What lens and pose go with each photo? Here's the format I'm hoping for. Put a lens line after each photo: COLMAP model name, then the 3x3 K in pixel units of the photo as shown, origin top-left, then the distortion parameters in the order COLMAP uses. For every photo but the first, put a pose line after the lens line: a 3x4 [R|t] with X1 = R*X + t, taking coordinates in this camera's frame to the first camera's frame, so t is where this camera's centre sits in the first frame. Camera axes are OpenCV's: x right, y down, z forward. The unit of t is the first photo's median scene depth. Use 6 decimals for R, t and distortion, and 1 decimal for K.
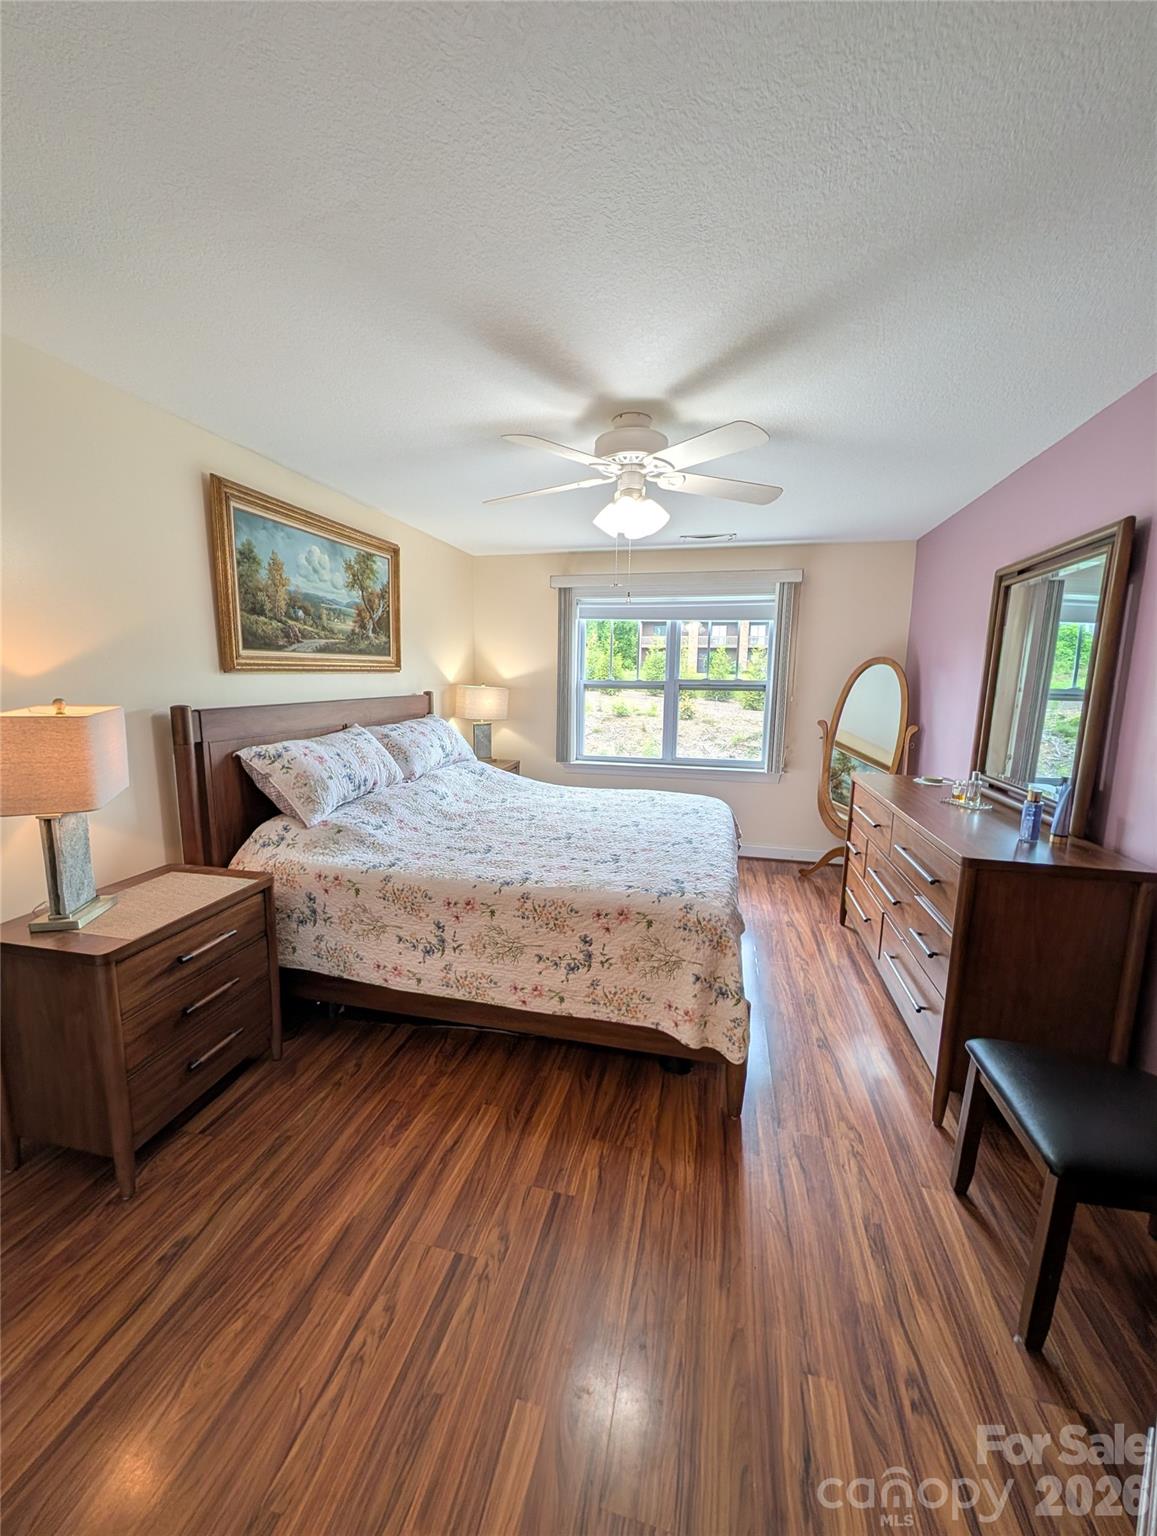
lens RADIAL K [[594.5, 0, 576.6], [0, 594.5, 768.2], [0, 0, 1]] dist [0.010181, 0.000090]
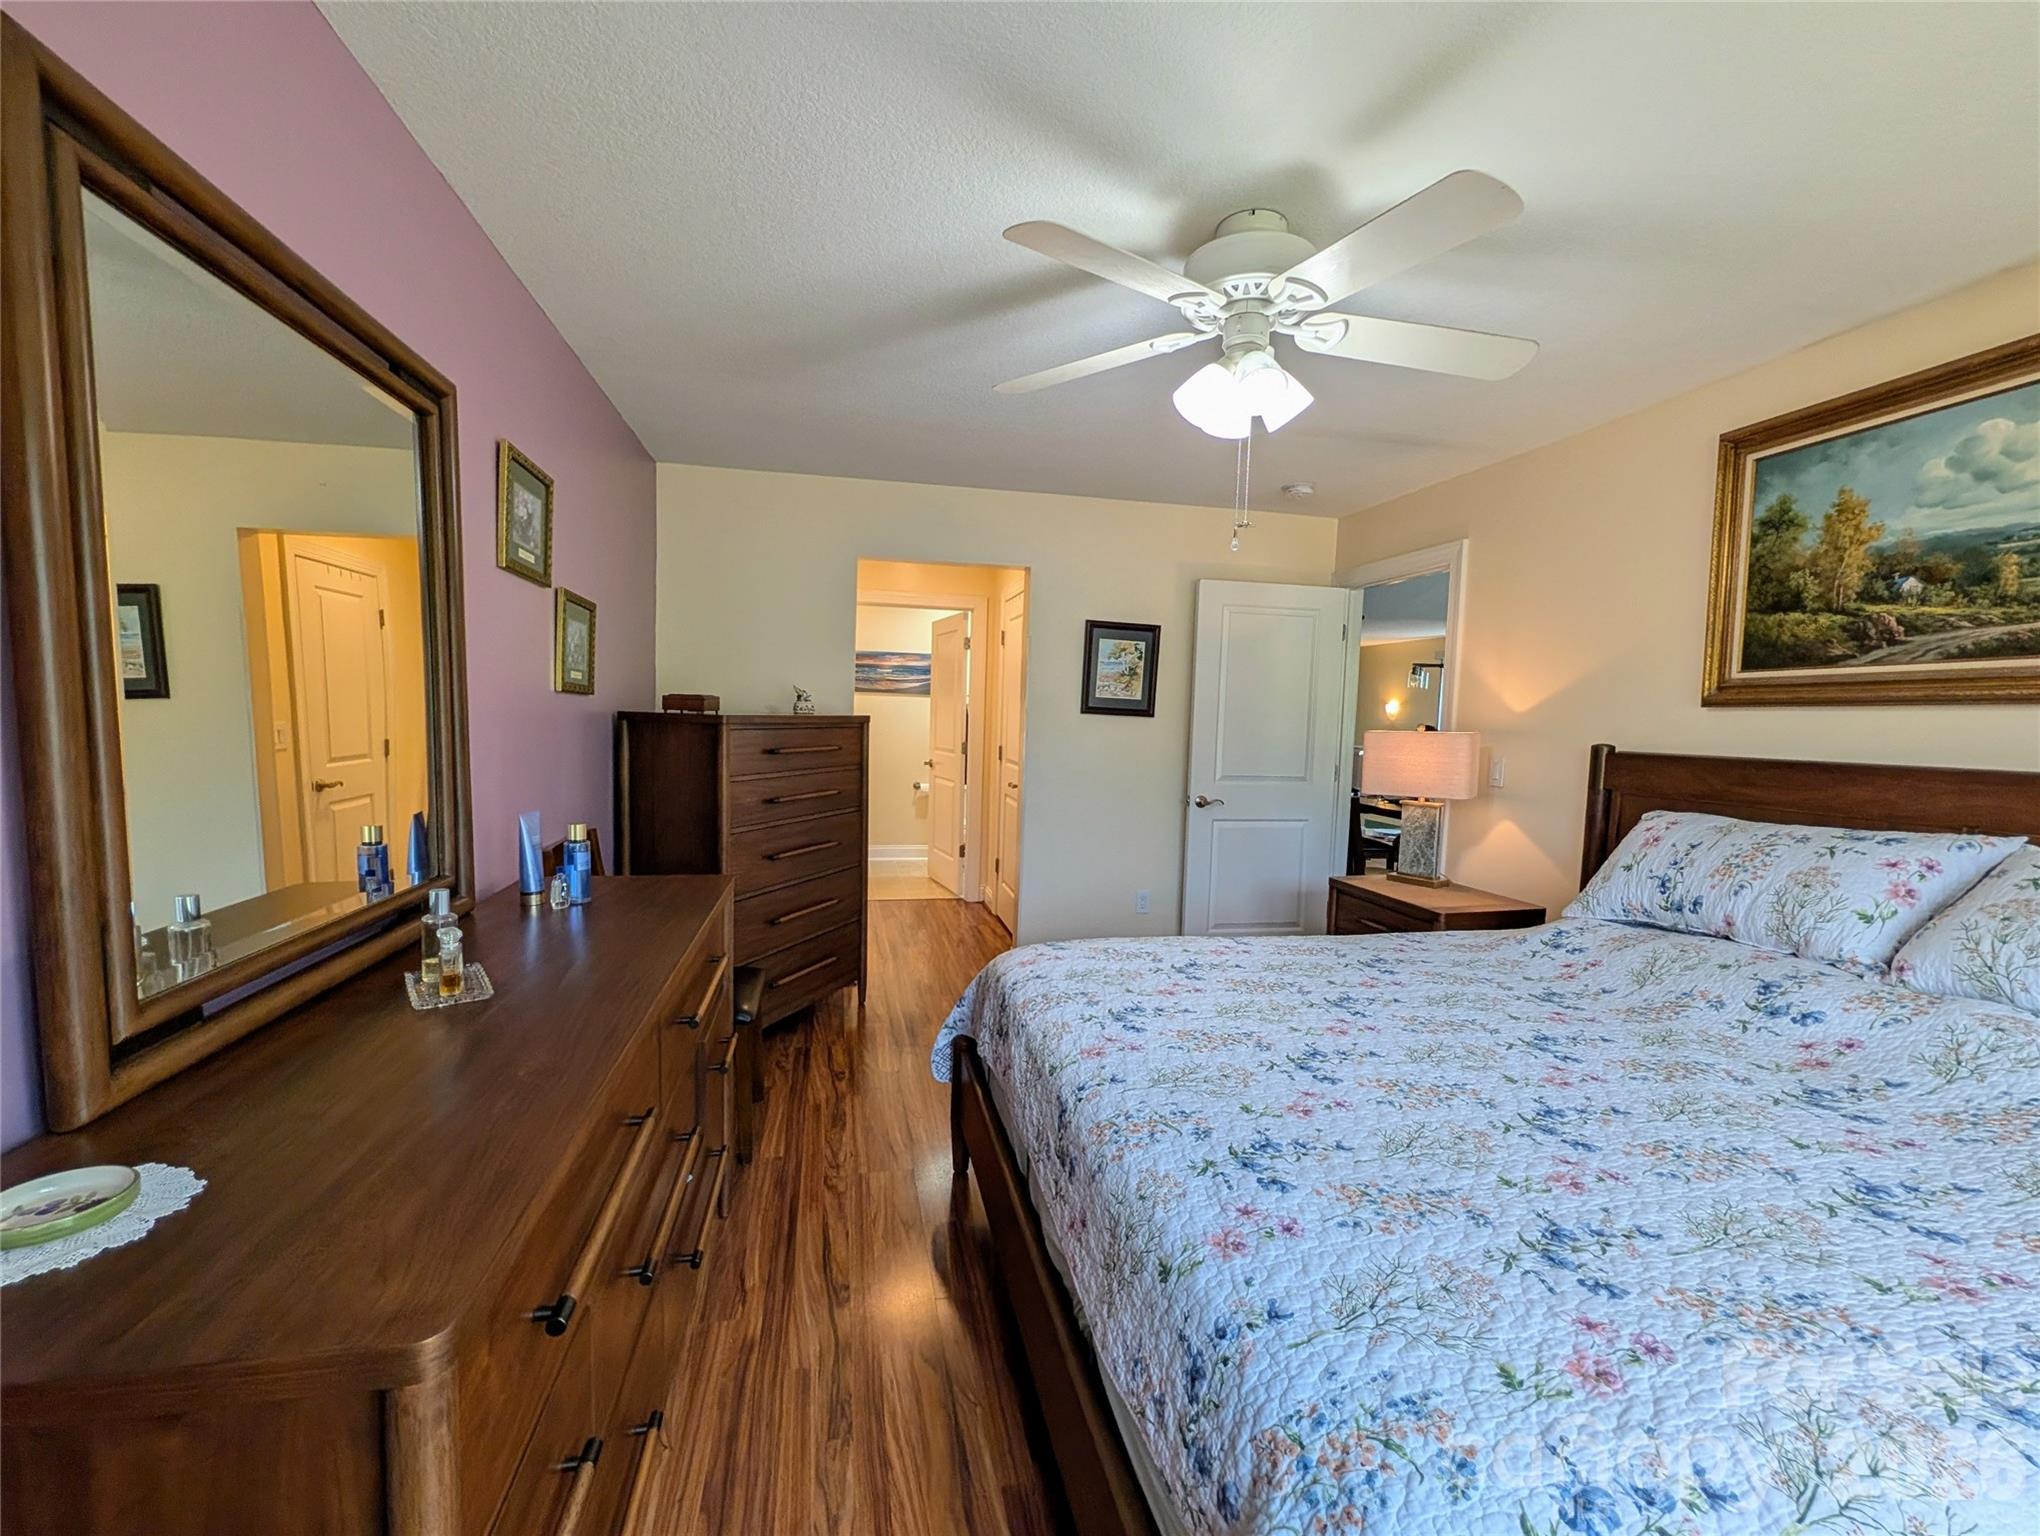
lens RADIAL K [[789.6, 0, 1019.1], [0, 789.6, 774.2], [0, 0, 1]] dist [0.010181, 0.000090]
pose [[-0.883046, -0.014521, -0.469061, 0.500157], [-0.124158, 0.971135, 0.203673, -0.157216], [0.452564, 0.238090, -0.859360, 1.314854]]
